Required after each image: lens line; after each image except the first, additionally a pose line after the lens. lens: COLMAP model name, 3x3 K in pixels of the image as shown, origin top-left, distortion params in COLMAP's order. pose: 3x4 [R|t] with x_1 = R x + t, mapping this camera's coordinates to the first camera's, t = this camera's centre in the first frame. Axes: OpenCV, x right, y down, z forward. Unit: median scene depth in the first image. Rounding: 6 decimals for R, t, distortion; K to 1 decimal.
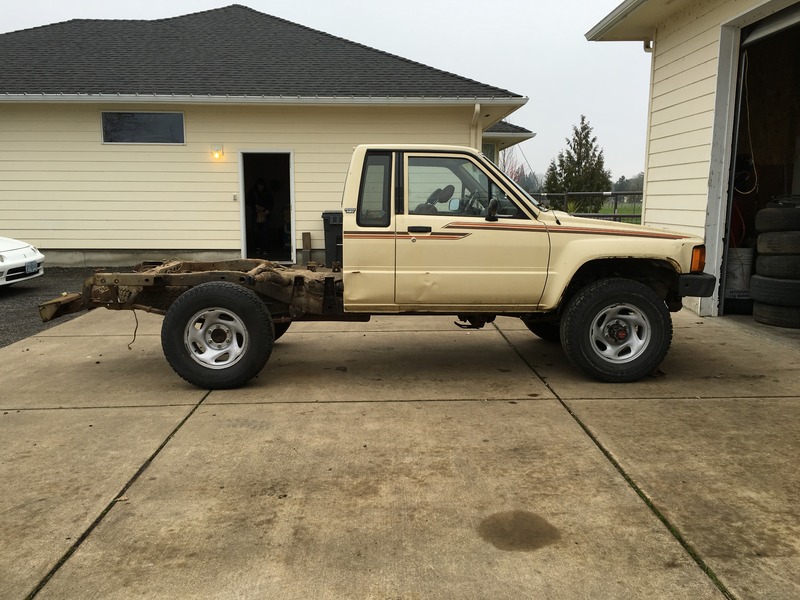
lens RADIAL K [[697.2, 0, 400.0], [0, 697.2, 300.0], [0, 0, 1]] dist [0.074538, -0.104929]
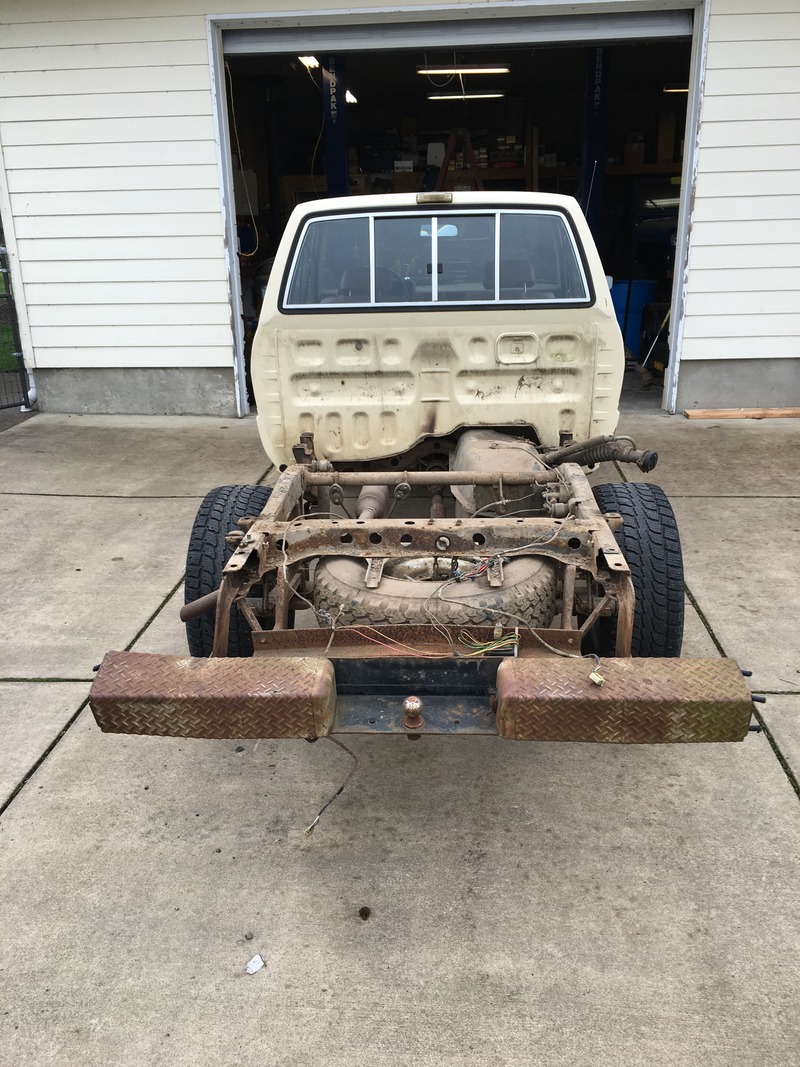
lens RADIAL K [[929.8, 0, 400.0], [0, 929.8, 533.5], [0, 0, 1]] dist [0.074538, -0.104929]
pose [[0.089732, -0.319961, 0.943172, -1.049624], [0.170889, 0.937894, 0.301913, -0.252866], [-0.981196, 0.134087, 0.138837, 1.257998]]
